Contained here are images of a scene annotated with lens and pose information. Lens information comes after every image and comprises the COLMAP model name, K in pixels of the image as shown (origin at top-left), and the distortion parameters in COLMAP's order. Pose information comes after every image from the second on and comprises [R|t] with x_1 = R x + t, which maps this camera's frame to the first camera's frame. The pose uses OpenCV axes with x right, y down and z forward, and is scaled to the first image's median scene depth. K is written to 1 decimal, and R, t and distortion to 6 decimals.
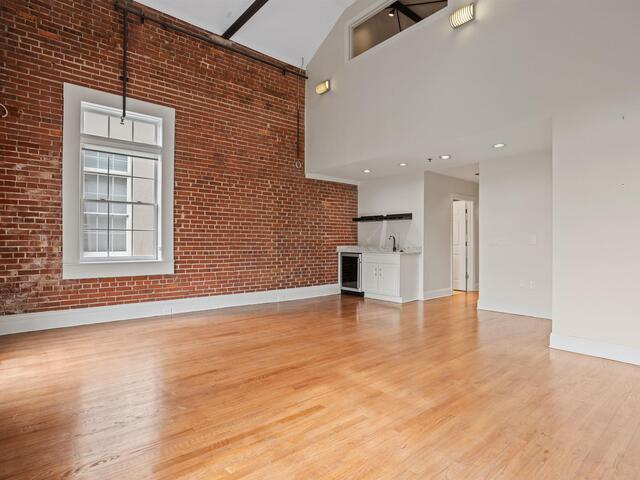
lens RADIAL K [[354.5, 0, 312.0], [0, 354.5, 240.6], [0, 0, 1]] dist [-0.019152, 0.002675]
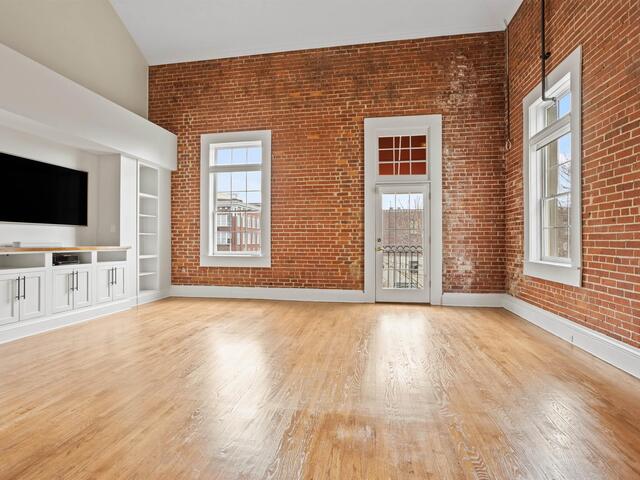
lens RADIAL K [[354.5, 0, 312.0], [0, 354.5, 240.6], [0, 0, 1]] dist [-0.019152, 0.002675]
pose [[-0.763175, -0.007209, -0.646152, 0.330464], [-0.002379, 0.999962, -0.008346, 0.007824], [0.646188, -0.004832, -0.763163, 0.885349]]
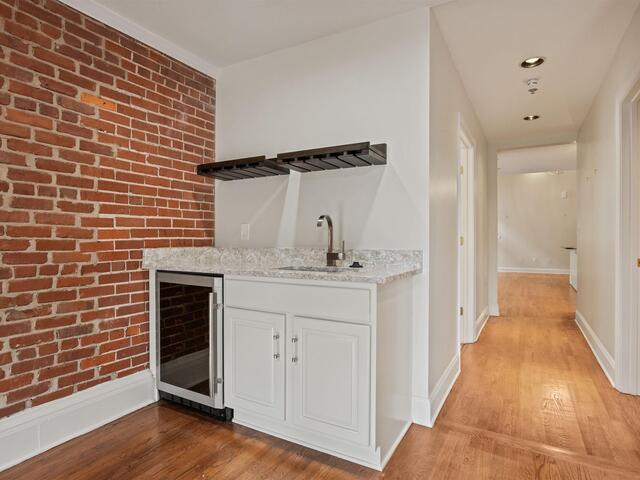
lens RADIAL K [[374.0, 0, 320.0], [0, 374.0, 240.0], [0, 0, 1]] dist [-0.040726, 0.000361]
pose [[0.934006, -0.003390, 0.357242, 0.104254], [0.001293, 0.999981, 0.006109, 0.005700], [-0.357256, -0.005244, 0.933992, 0.681144]]
